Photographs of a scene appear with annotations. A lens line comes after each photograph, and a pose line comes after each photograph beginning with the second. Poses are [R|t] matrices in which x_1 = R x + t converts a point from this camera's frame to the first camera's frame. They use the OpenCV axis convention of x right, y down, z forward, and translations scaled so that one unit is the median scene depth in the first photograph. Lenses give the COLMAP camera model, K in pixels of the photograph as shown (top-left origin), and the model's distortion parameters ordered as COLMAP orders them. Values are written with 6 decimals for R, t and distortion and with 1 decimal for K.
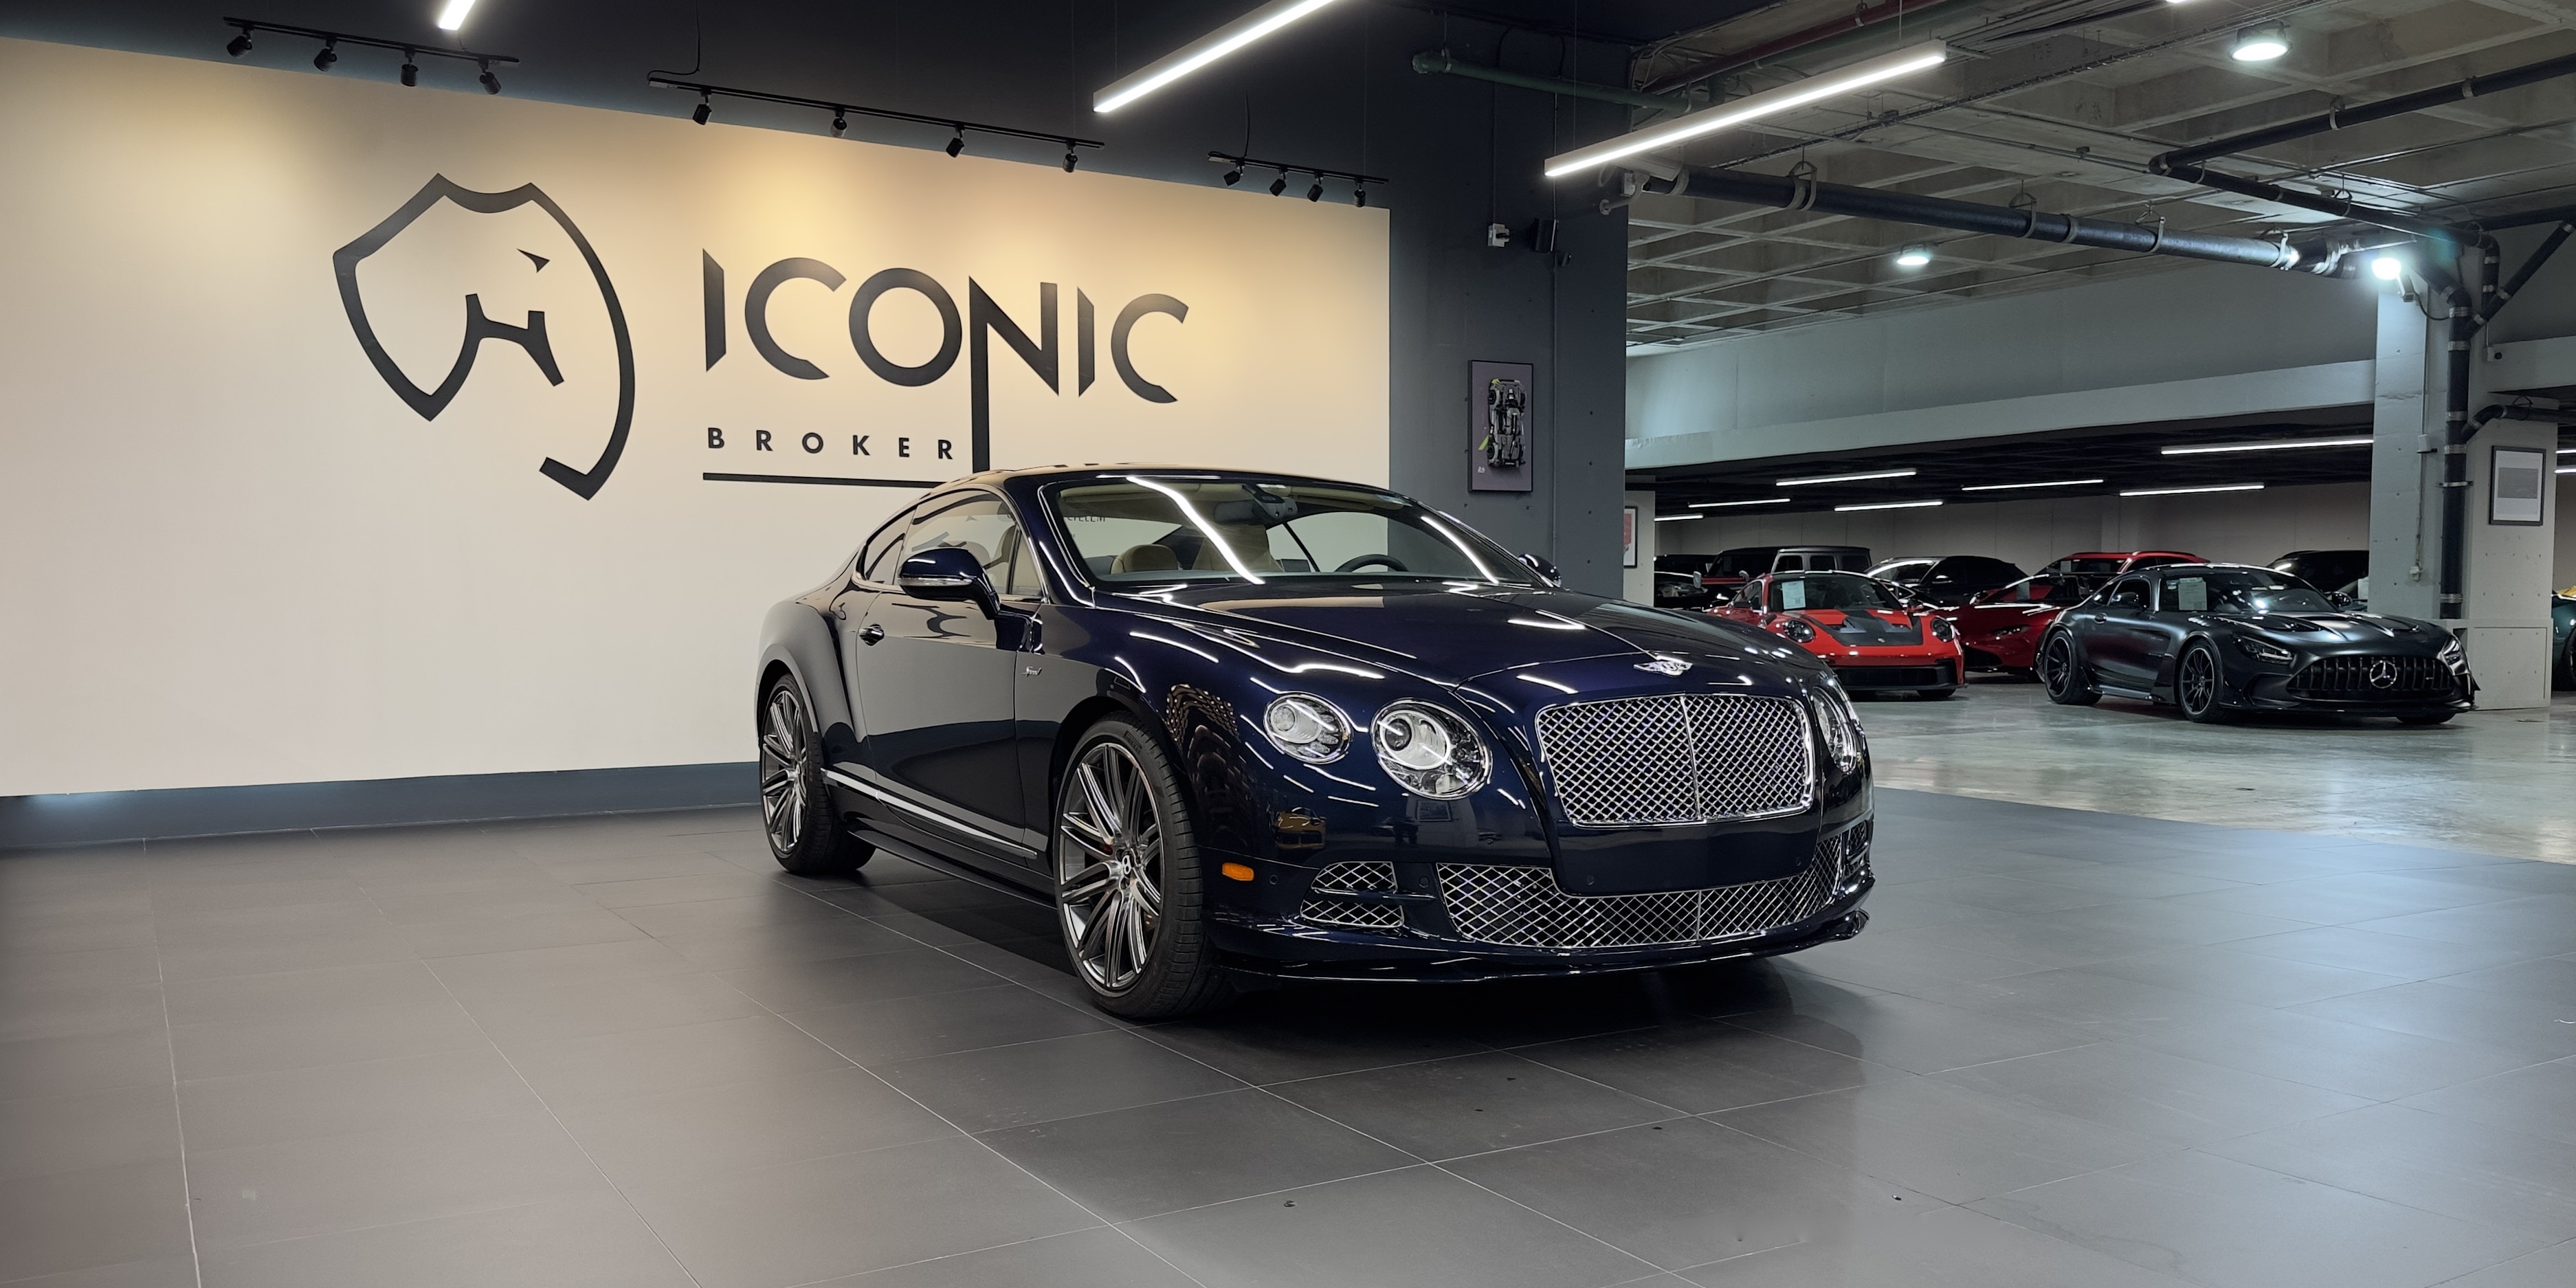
lens RADIAL K [[2010.4, 0, 1355.4], [0, 2010.4, 710.9], [0, 0, 1]] dist [0.129509, -0.228657]
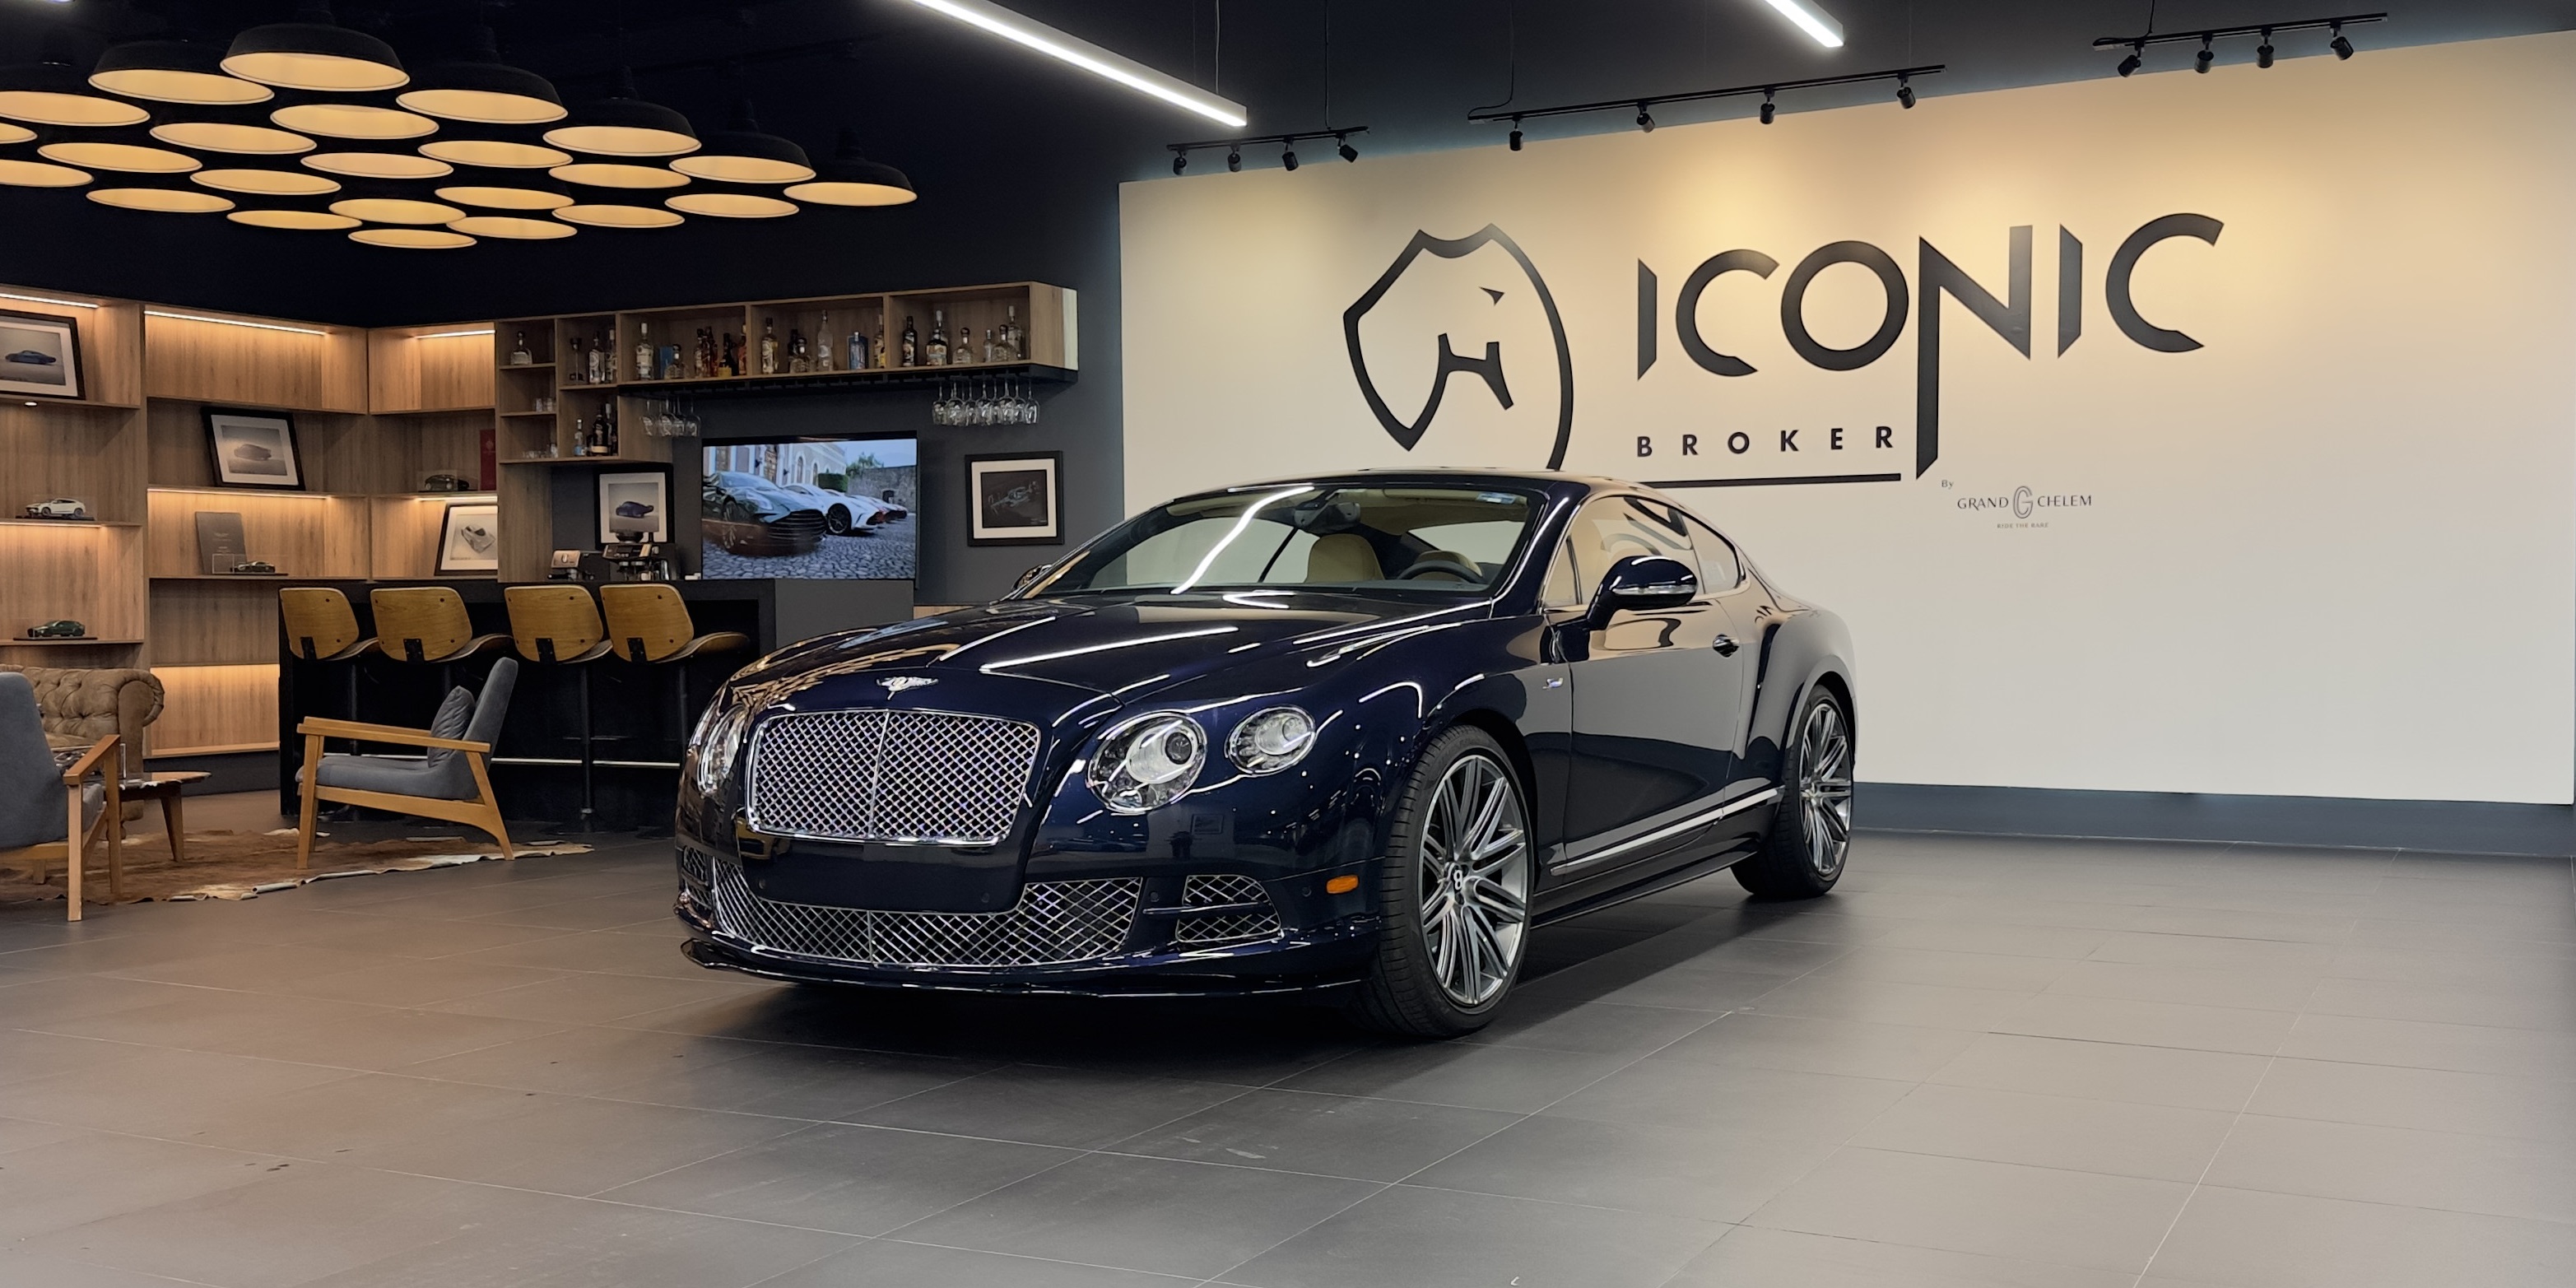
lens RADIAL K [[2394.2, 0, 1400.2], [0, 2394.2, 660.2], [0, 0, 1]] dist [0.206725, -0.441152]
pose [[0.516381, 0.017332, -0.856183, 0.618099], [-0.043227, 0.999048, -0.005847, -0.017397], [0.855267, 0.040030, 0.516639, 0.290705]]
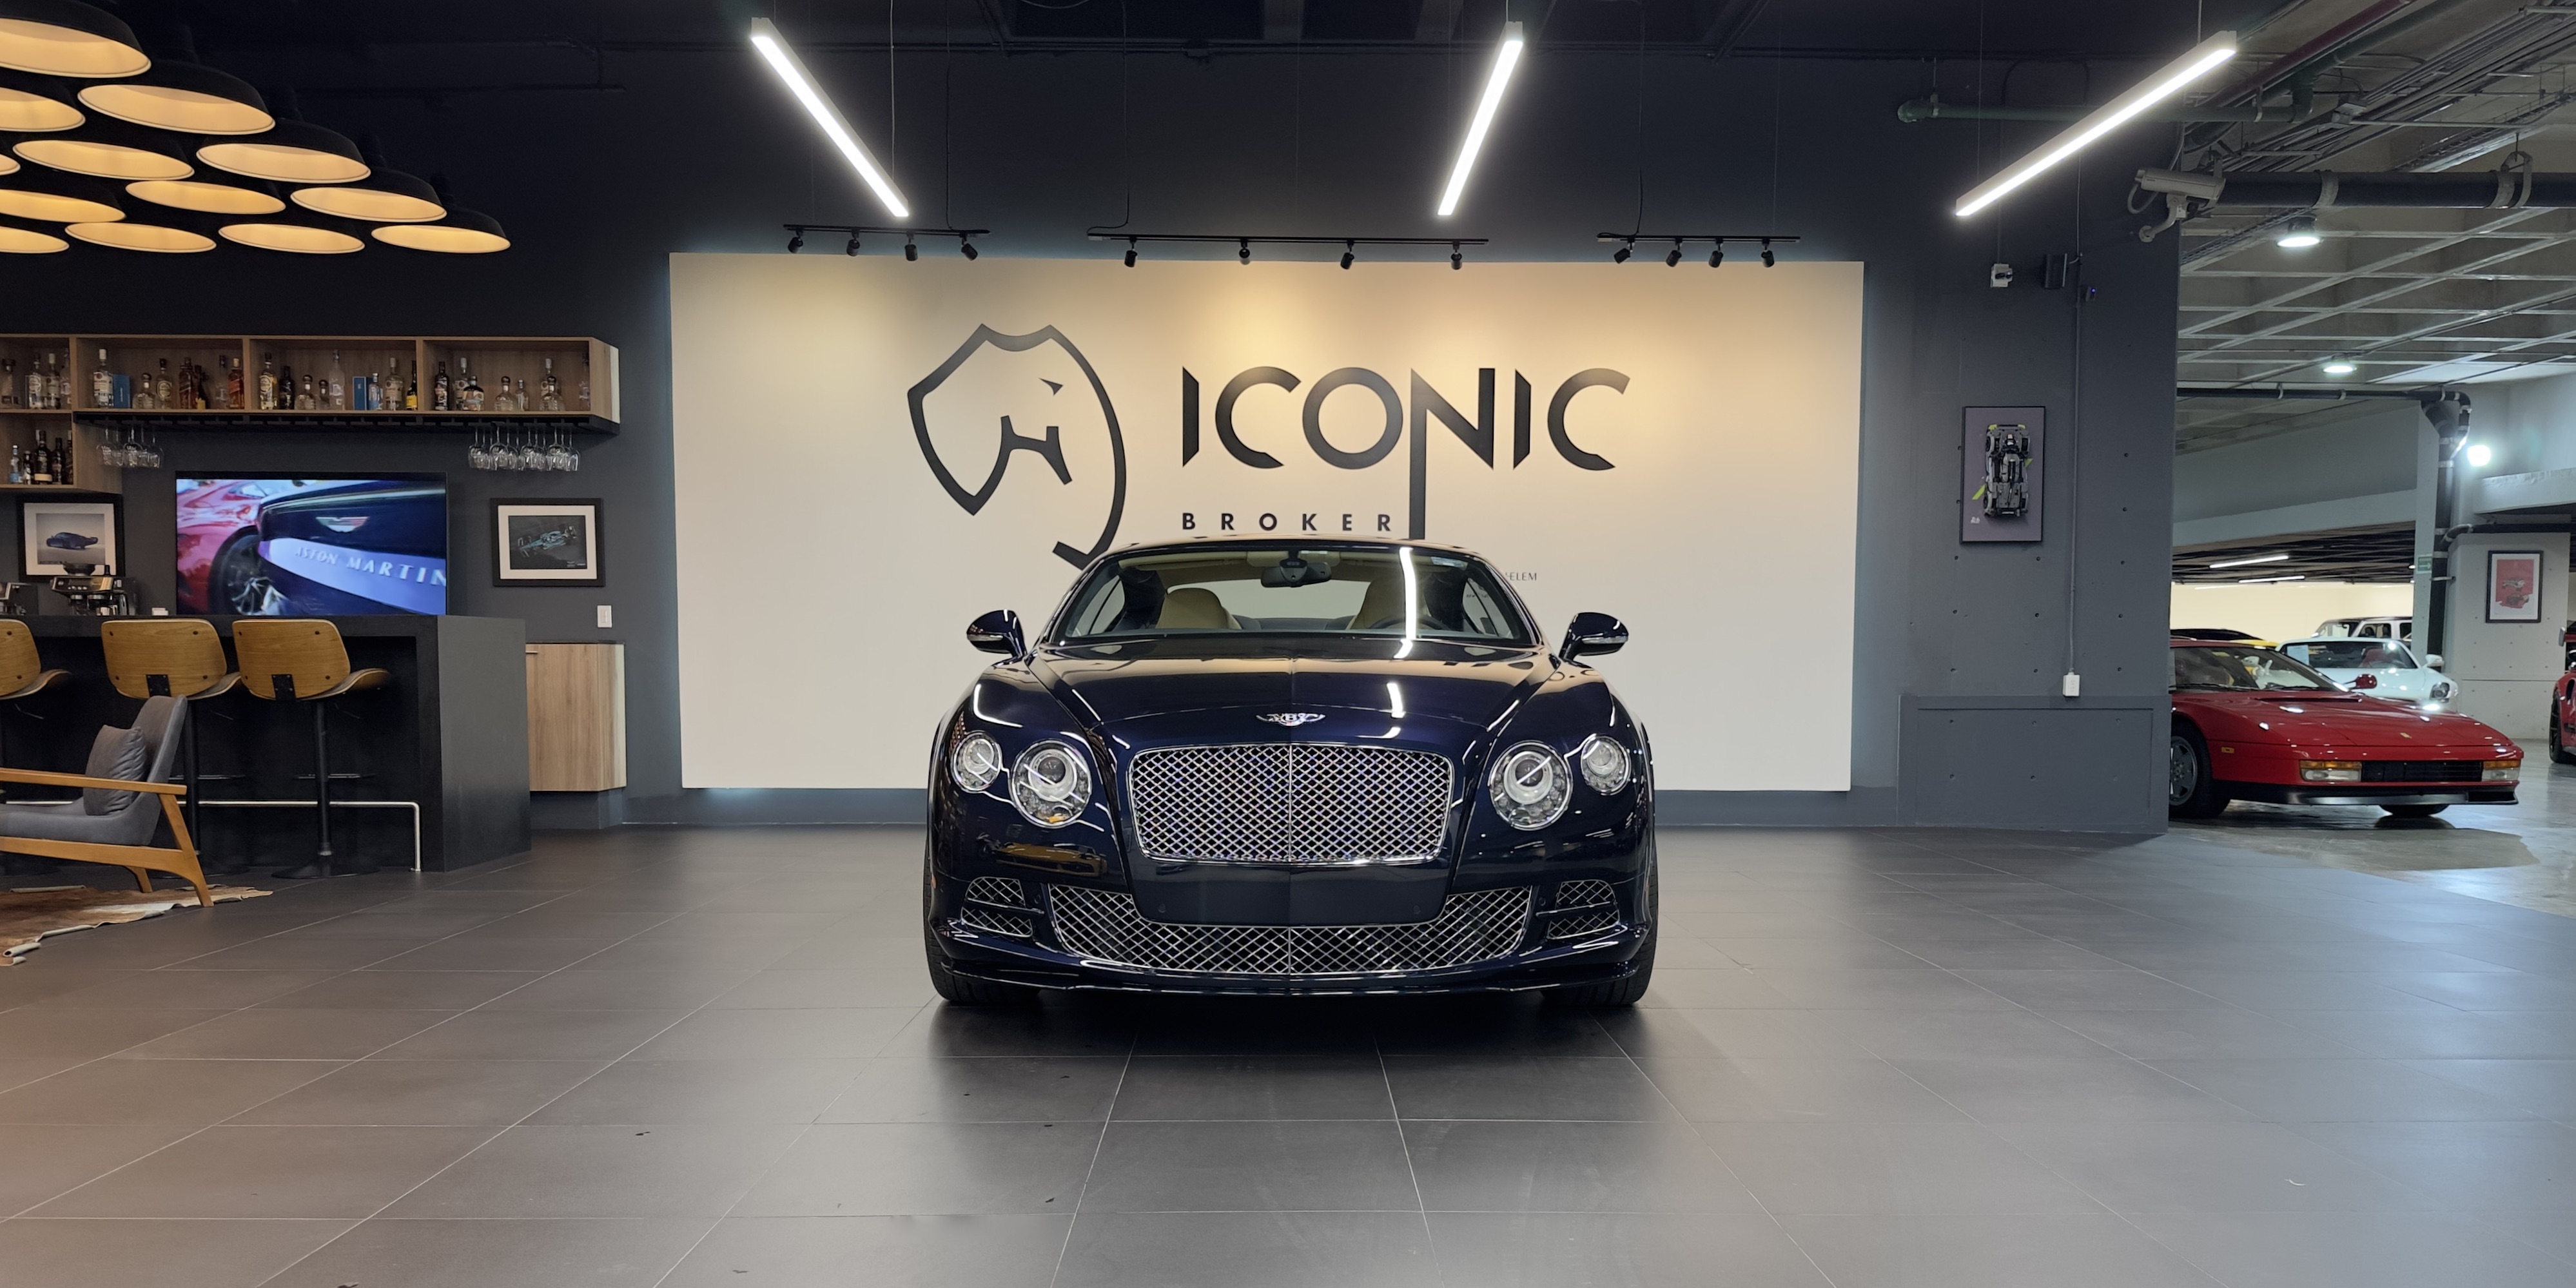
lens RADIAL K [[1863.0, 0, 1301.1], [0, 1863.0, 765.0], [0, 0, 1]] dist [0.127561, -0.190510]
pose [[0.857521, 0.034789, -0.513271, 0.316692], [-0.032974, 0.999376, 0.012646, -0.004217], [0.513391, 0.006080, 0.858133, 0.073924]]
